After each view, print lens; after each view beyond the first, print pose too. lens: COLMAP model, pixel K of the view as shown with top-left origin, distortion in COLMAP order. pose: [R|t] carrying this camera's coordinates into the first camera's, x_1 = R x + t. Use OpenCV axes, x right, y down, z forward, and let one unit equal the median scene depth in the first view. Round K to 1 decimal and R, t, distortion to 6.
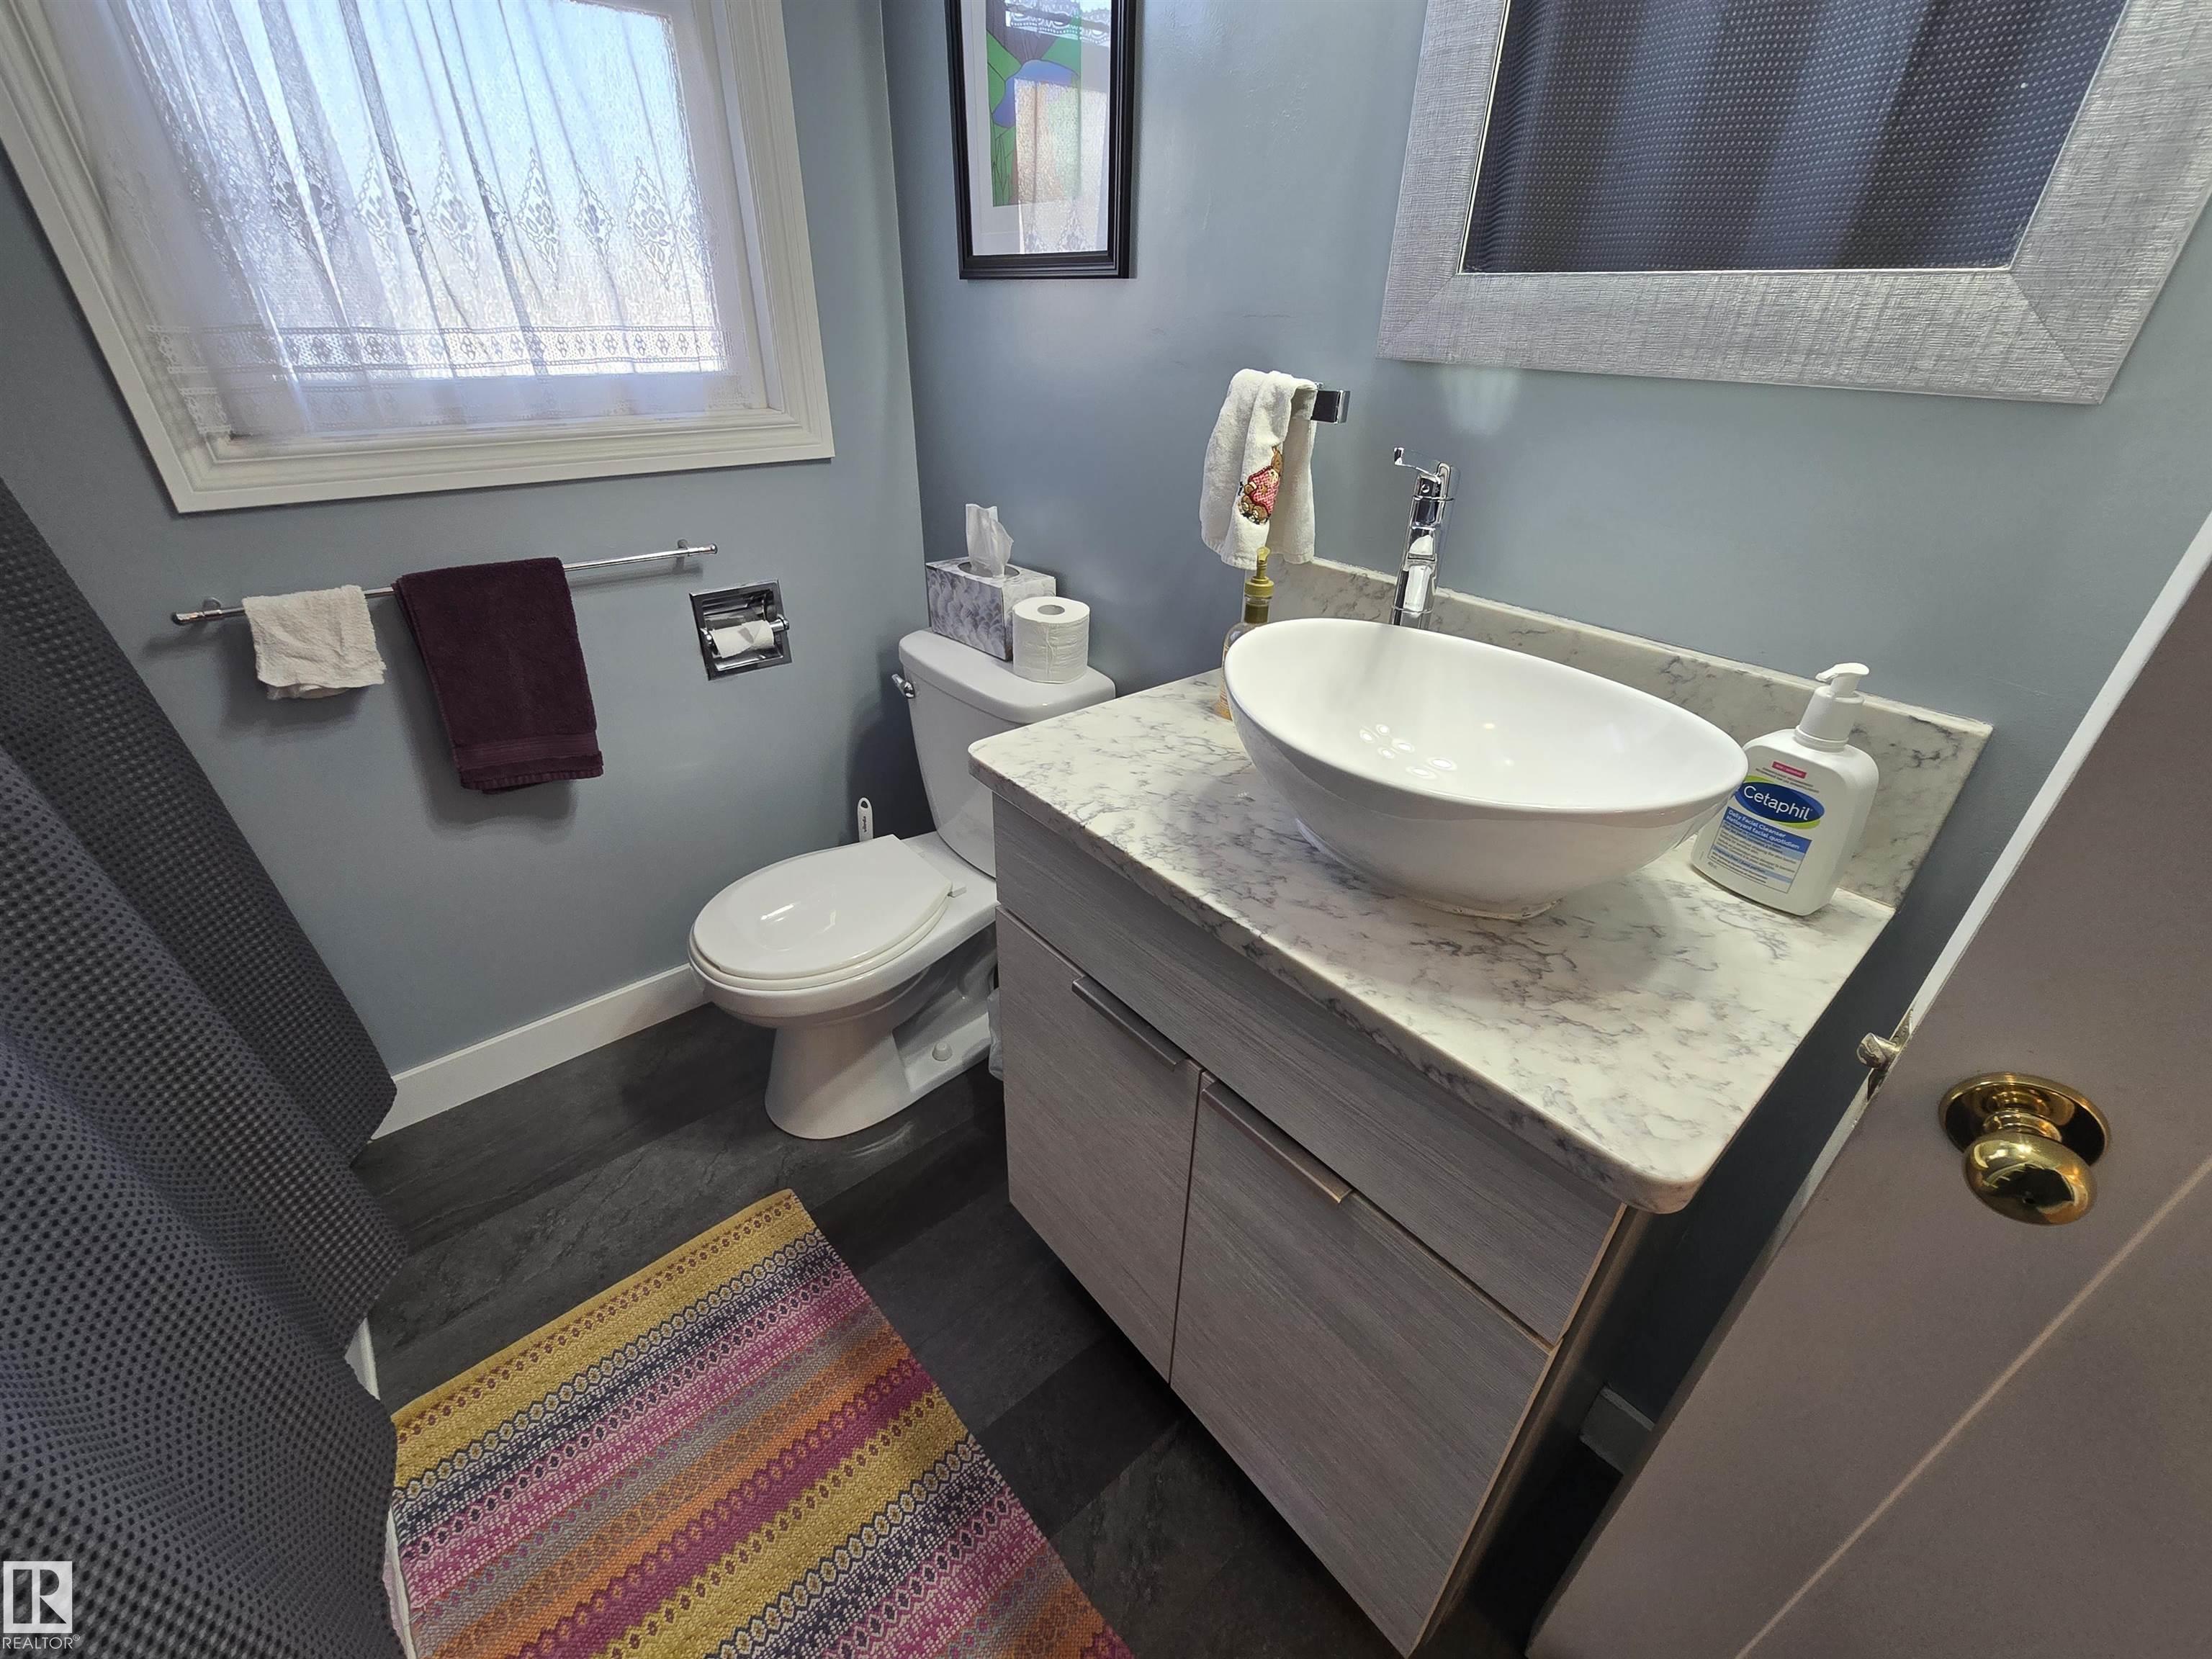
lens RADIAL K [[902.6, 0, 1103.1], [0, 902.6, 834.8], [0, 0, 1]] dist [-0.006051, 0.001058]
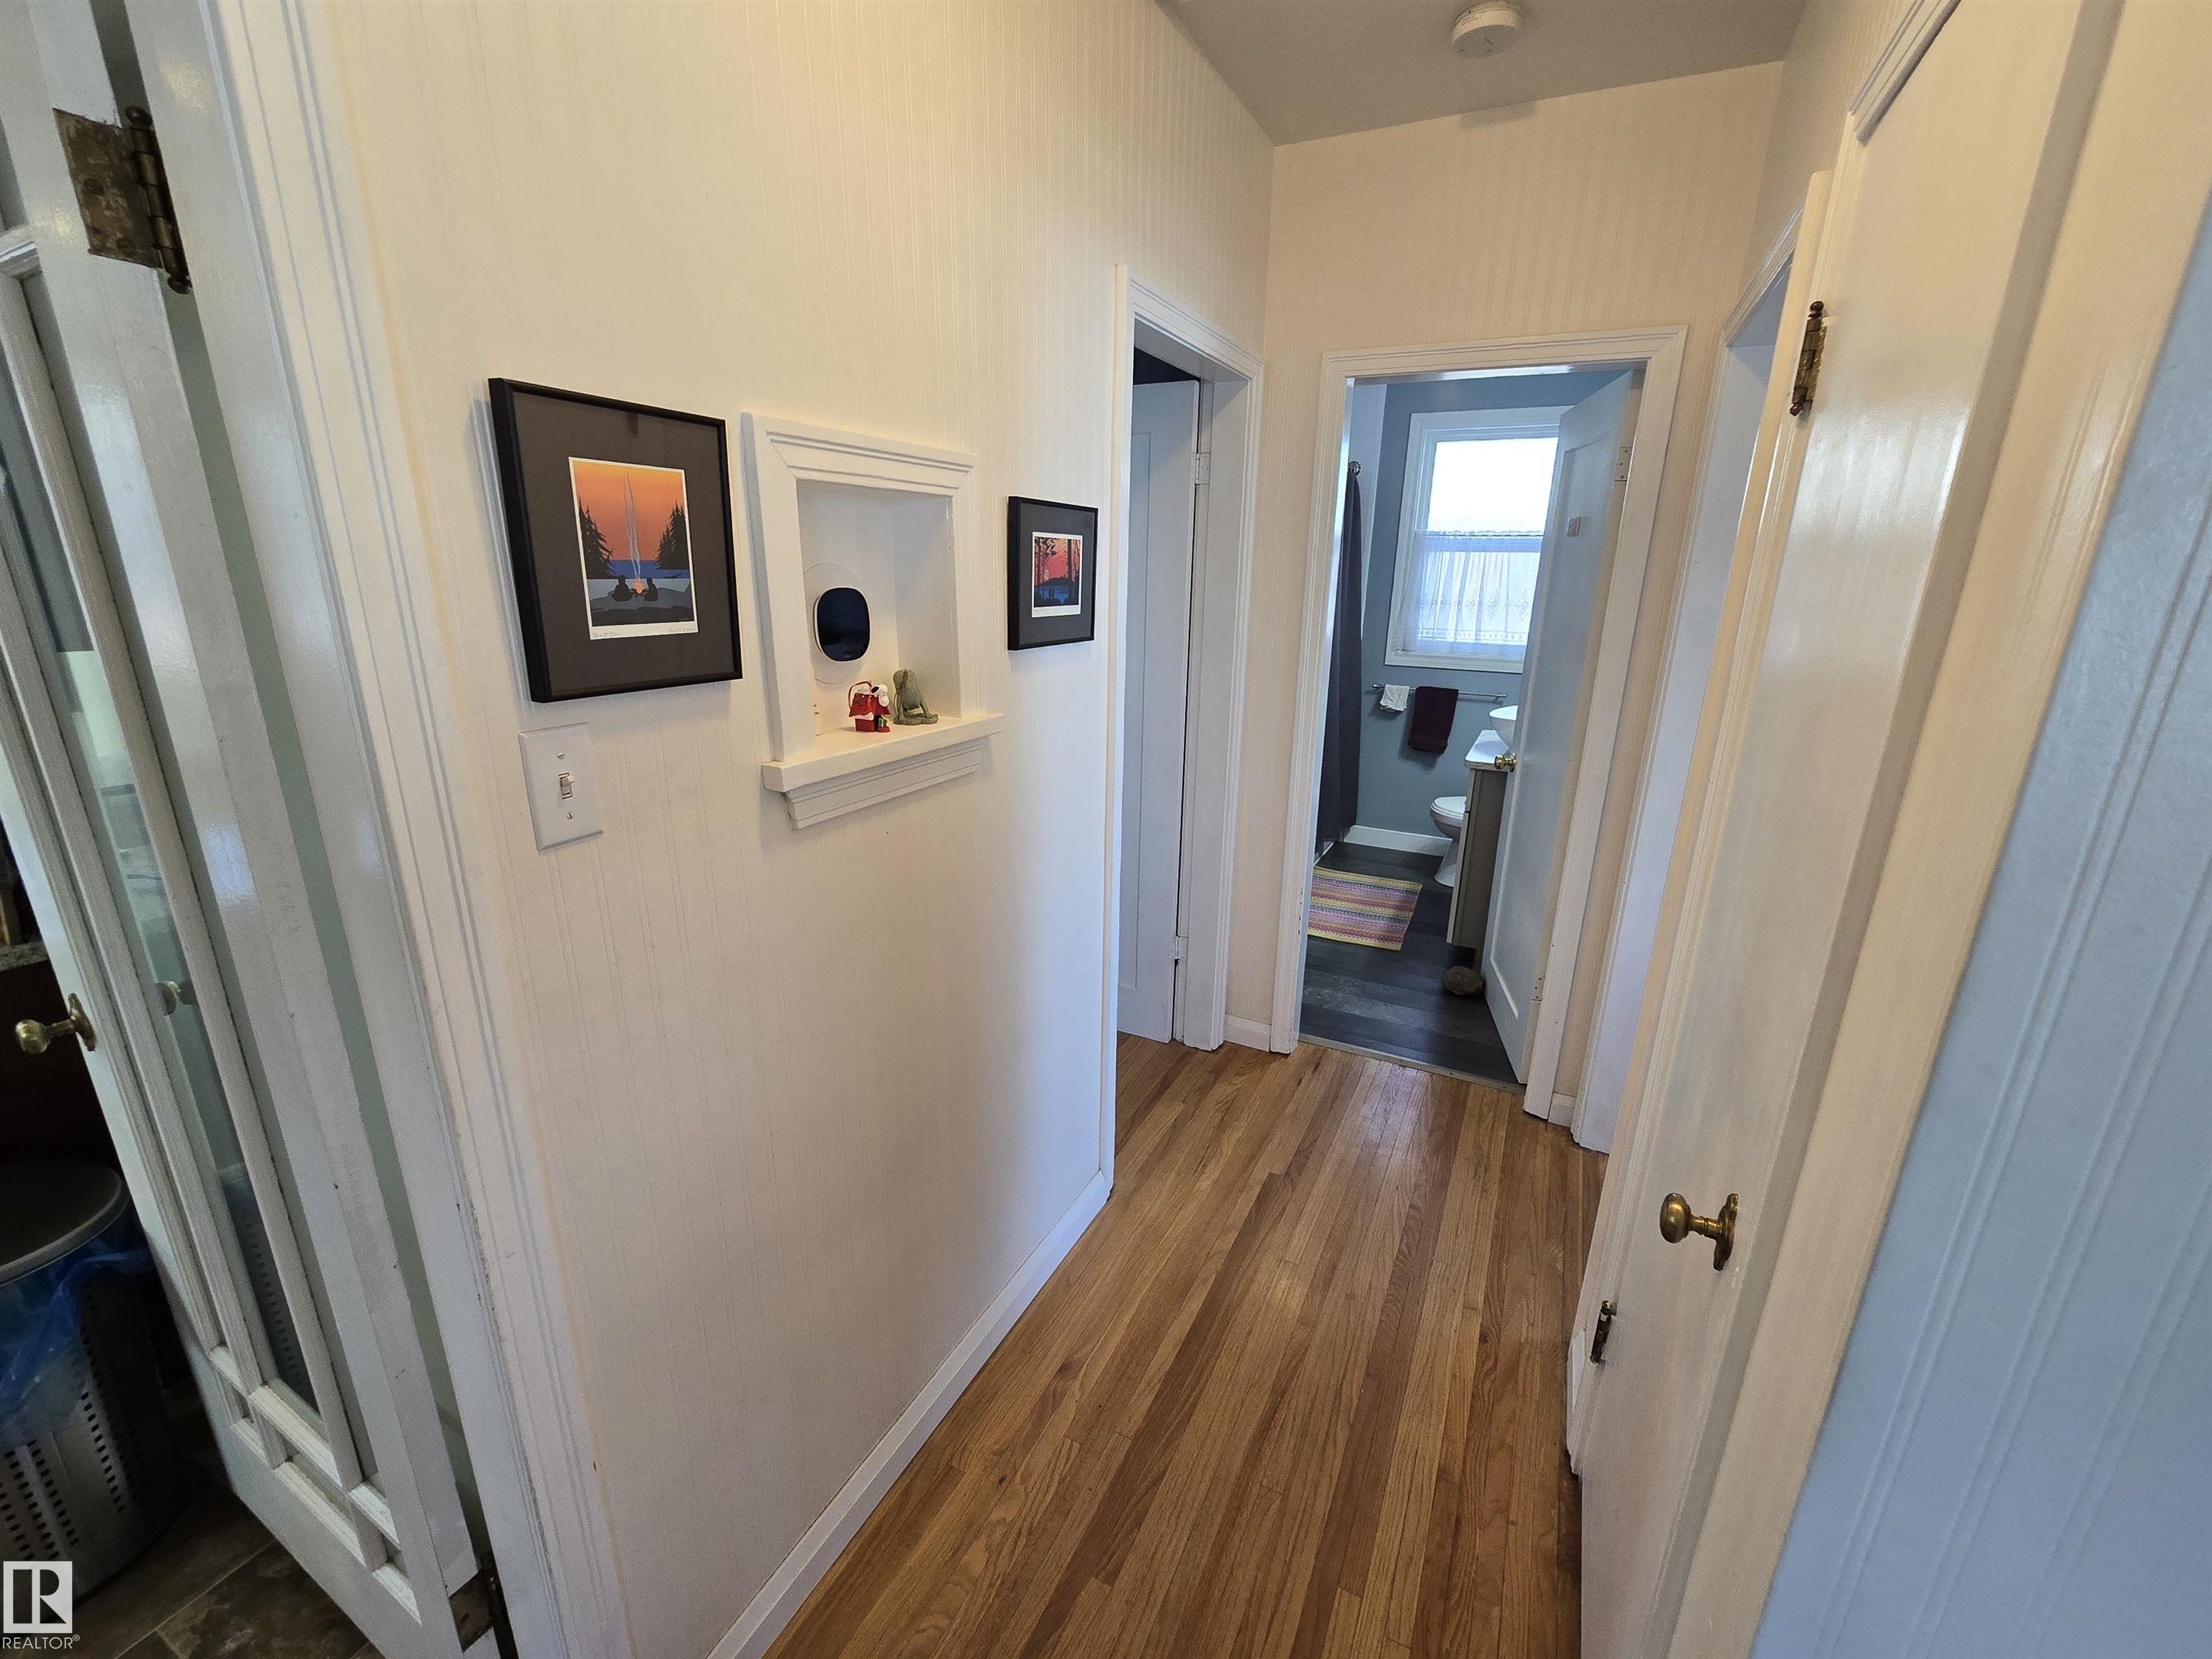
lens RADIAL K [[902.6, 0, 1098.1], [0, 902.6, 835.7], [0, 0, 1]] dist [-0.006051, 0.001058]
pose [[0.387169, 0.244171, -0.889090, 2.256837], [-0.469851, 0.881944, 0.037604, 0.772486], [0.793309, 0.403180, 0.456186, -1.579045]]
